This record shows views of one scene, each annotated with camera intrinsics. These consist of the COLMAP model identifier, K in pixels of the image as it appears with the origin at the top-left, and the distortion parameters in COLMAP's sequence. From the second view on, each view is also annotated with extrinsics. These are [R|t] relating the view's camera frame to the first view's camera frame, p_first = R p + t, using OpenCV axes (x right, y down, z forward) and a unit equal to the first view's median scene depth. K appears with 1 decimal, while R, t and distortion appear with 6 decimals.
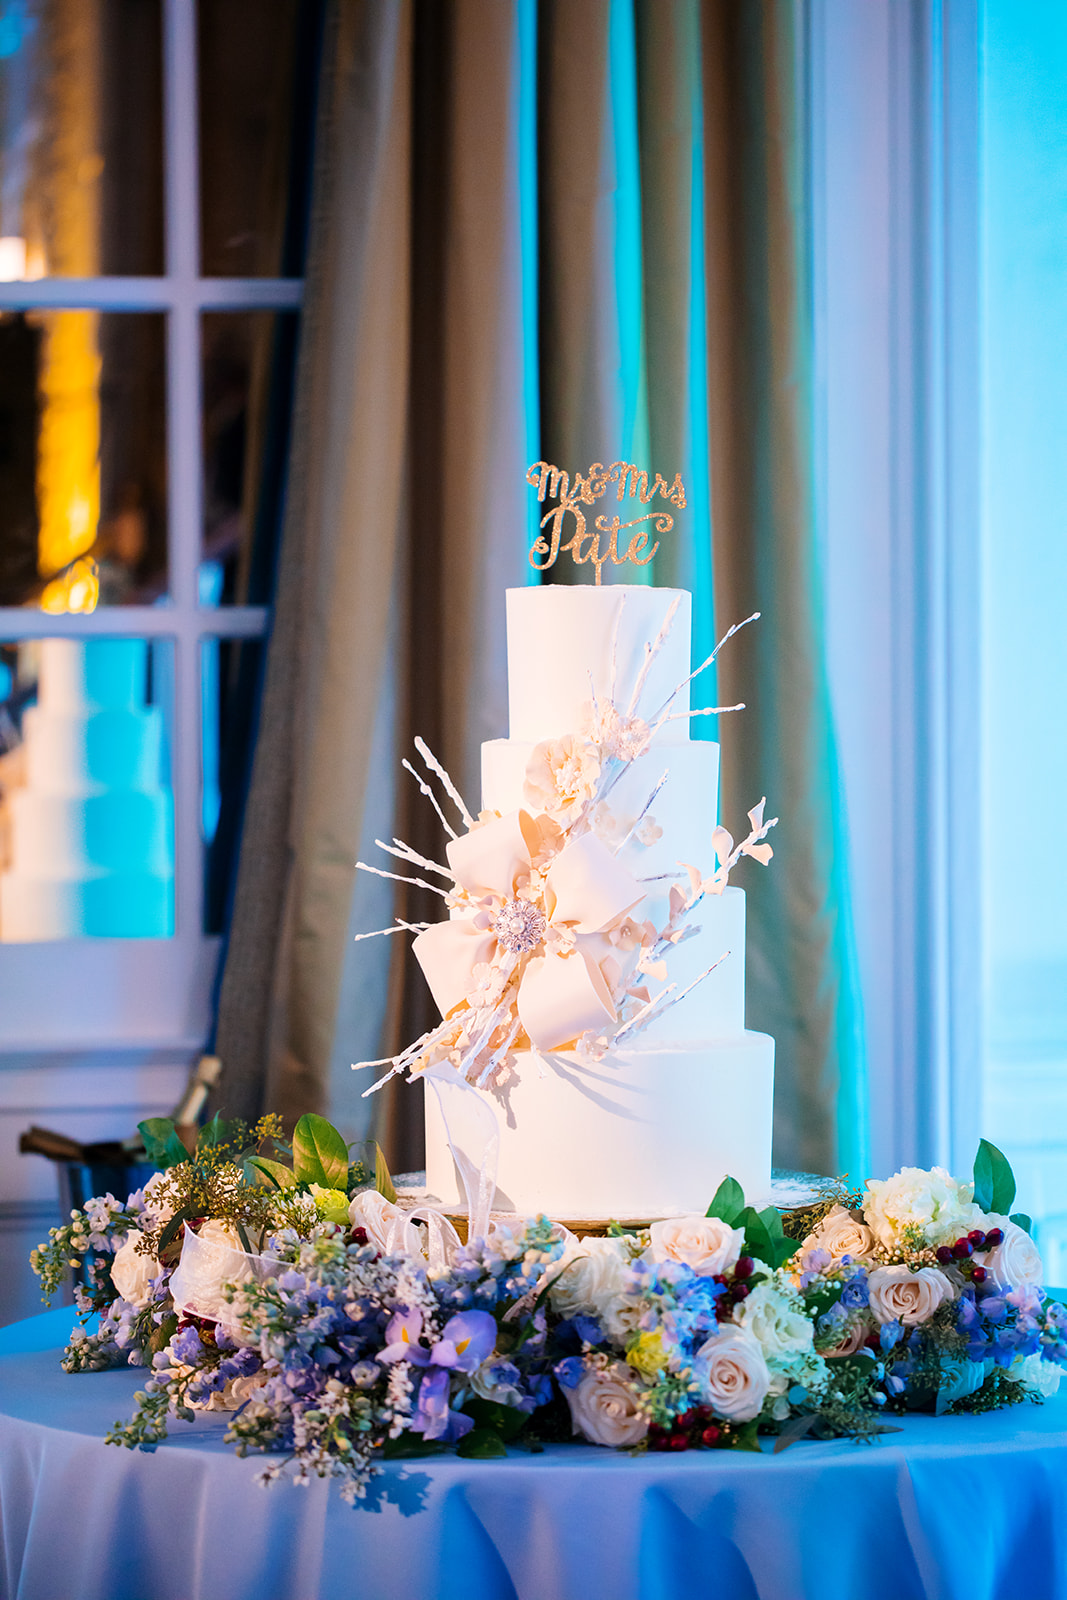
lens RADIAL K [[4601.8, 0, 534.0], [0, 4601.8, 794.4], [0, 0, 1]] dist [0.097342, 0.000000]
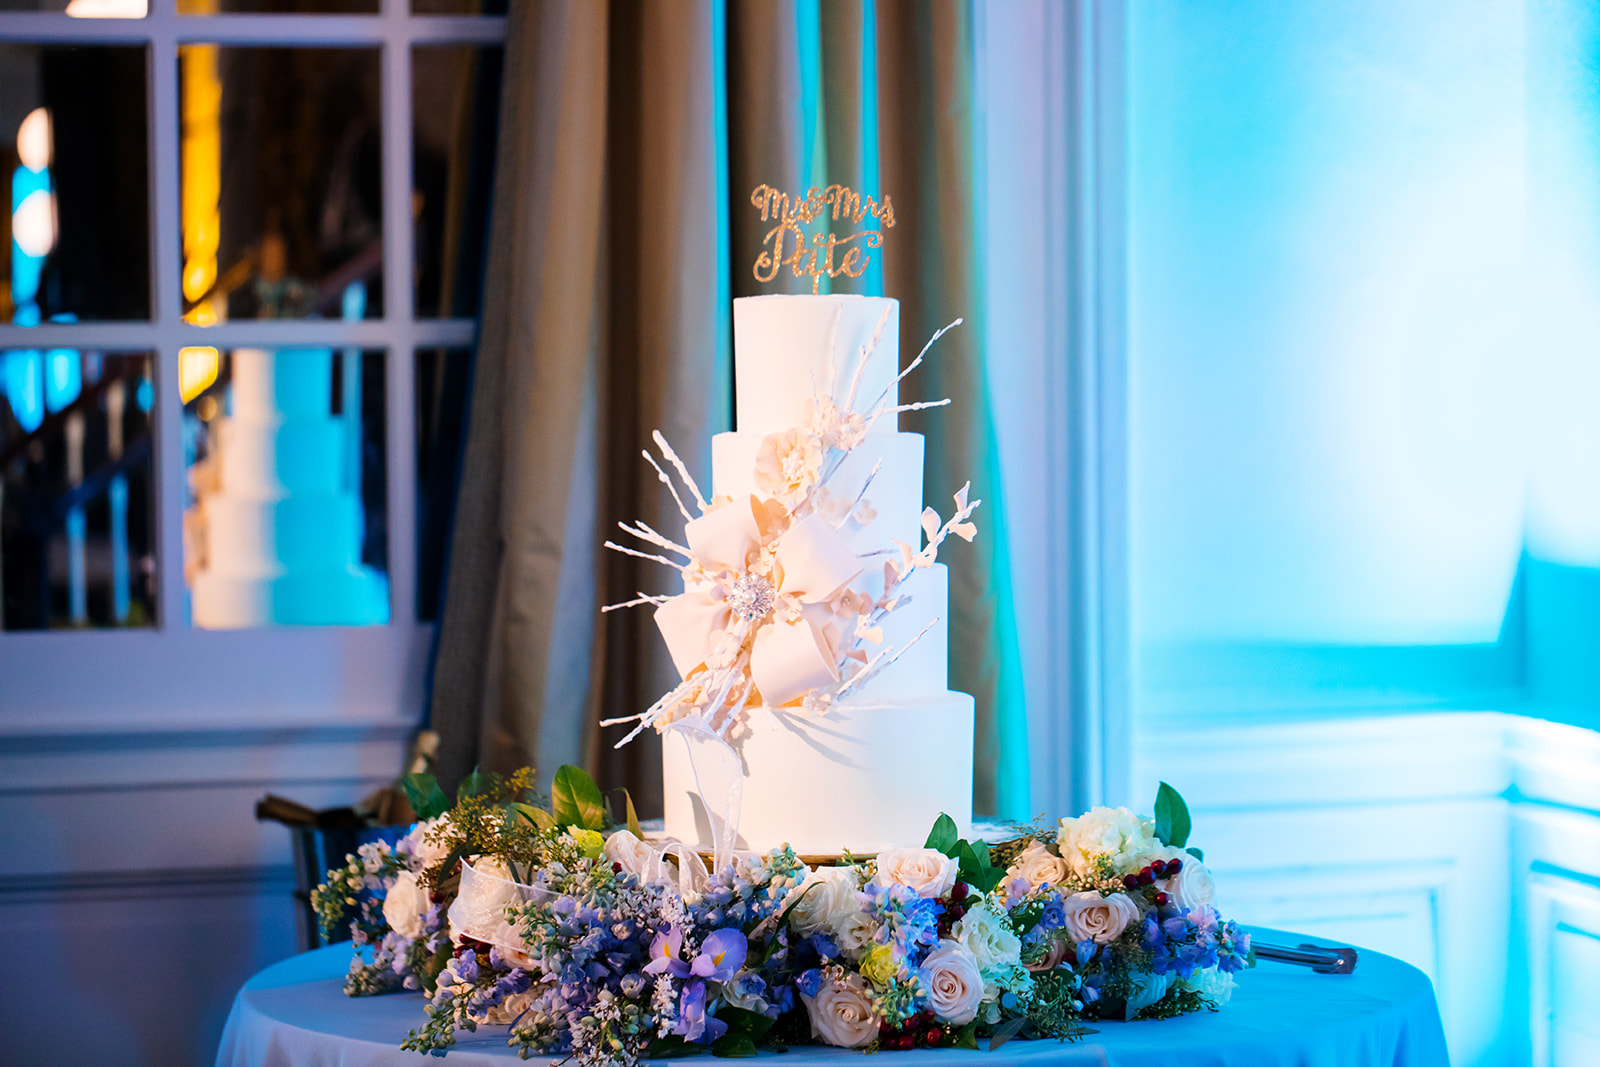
lens RADIAL K [[4601.8, 0, 799.3], [0, 4601.8, 537.9], [0, 0, 1]] dist [0.097342, 0.000000]
pose [[0.999156, -0.004715, 0.040804, -0.038043], [0.004525, 0.999979, 0.004743, 0.008952], [-0.040826, -0.004554, 0.999156, -0.130586]]
